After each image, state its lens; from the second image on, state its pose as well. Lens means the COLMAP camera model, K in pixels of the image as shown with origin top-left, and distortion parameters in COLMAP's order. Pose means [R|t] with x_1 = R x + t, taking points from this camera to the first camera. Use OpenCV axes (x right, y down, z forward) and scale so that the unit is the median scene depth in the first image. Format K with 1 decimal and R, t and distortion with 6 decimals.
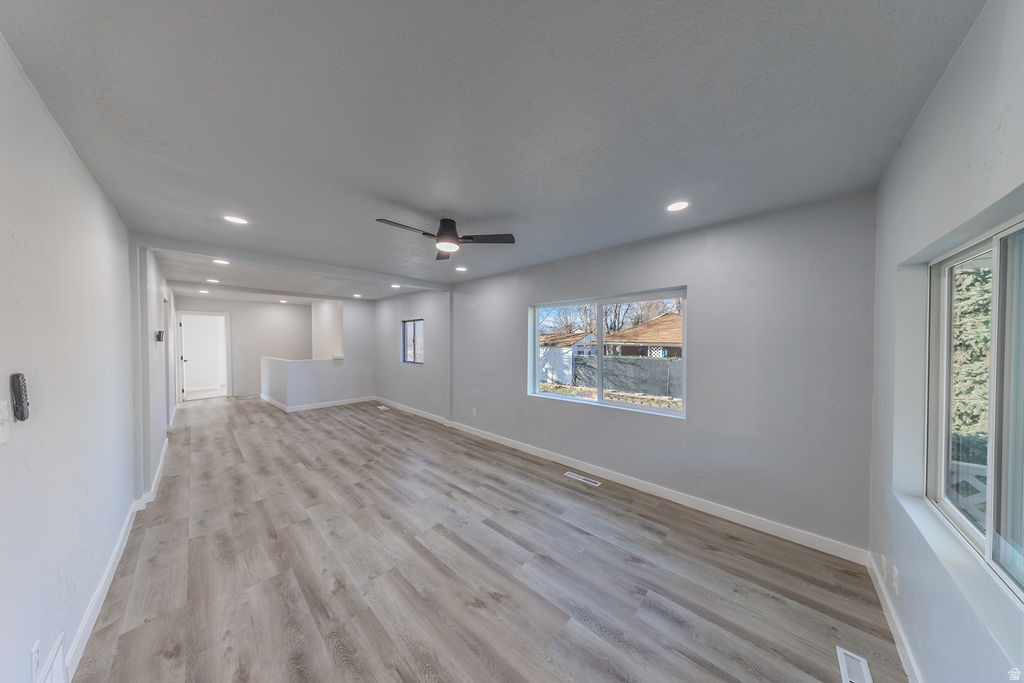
lens RADIAL K [[294.3, 0, 515.4], [0, 294.3, 340.1], [0, 0, 1]] dist [-0.000750, -0.000031]
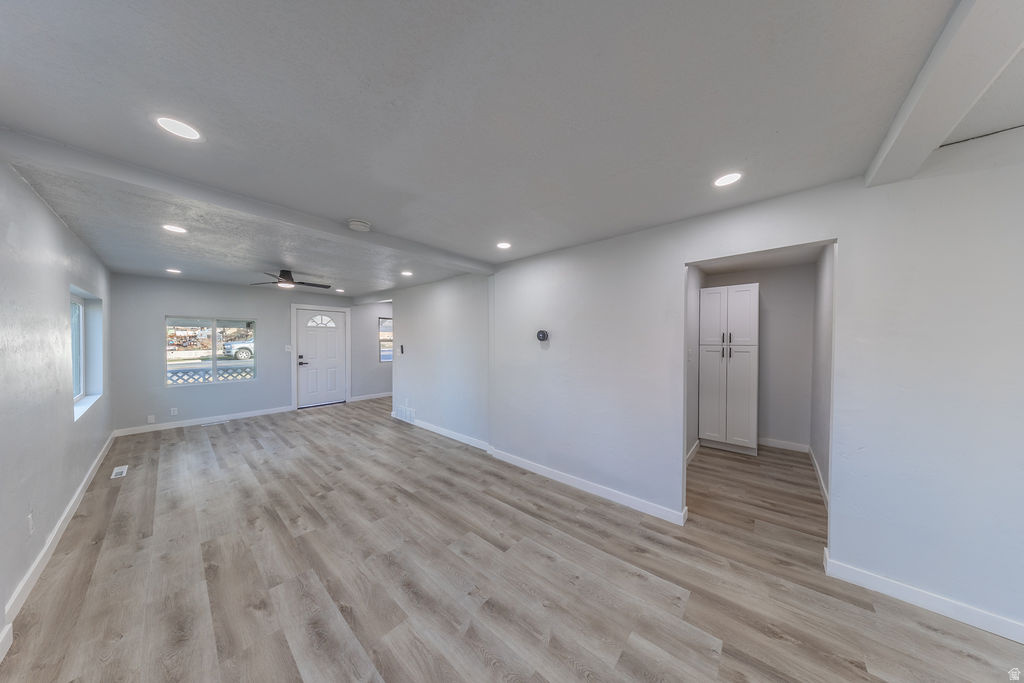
lens RADIAL K [[295.6, 0, 512.0], [0, 295.6, 341.5], [0, 0, 1]] dist [-0.001127, -0.000103]
pose [[-0.999712, 0.000661, -0.023971, -1.054636], [0.000303, 0.999889, 0.014913, -0.002295], [0.023978, 0.014901, -0.999601, 1.931231]]
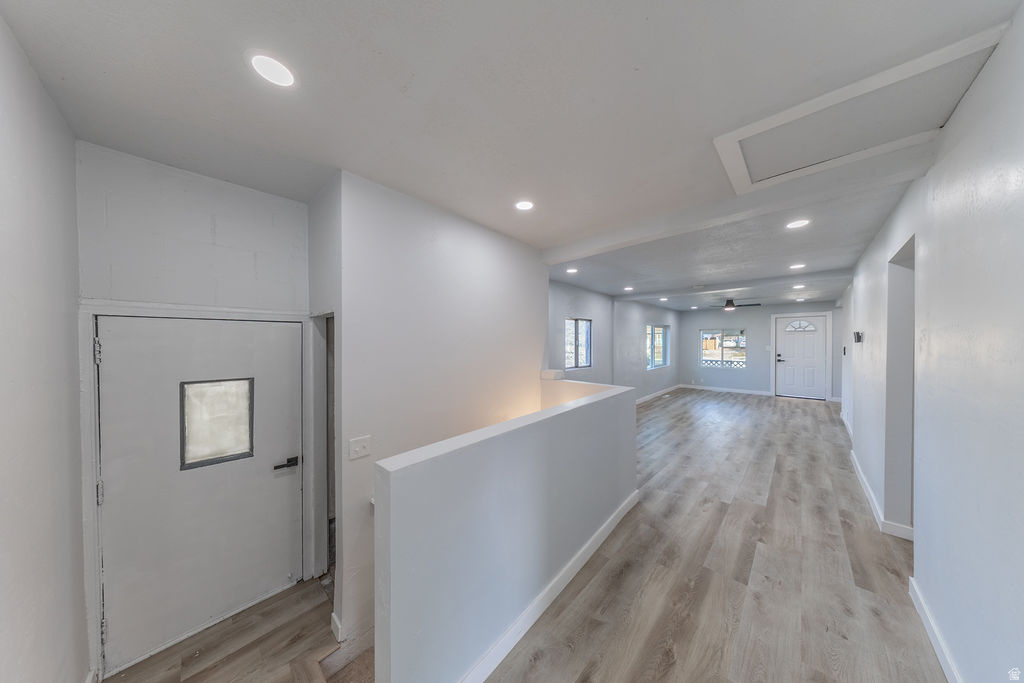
lens RADIAL K [[297.2, 0, 514.4], [0, 297.2, 343.2], [0, 0, 1]] dist [-0.000680, -0.000134]
pose [[0.027852, -0.005158, 0.999599, -2.179070], [0.006913, 0.999964, 0.004968, -0.000538], [-0.999588, 0.006772, 0.027886, 2.071875]]
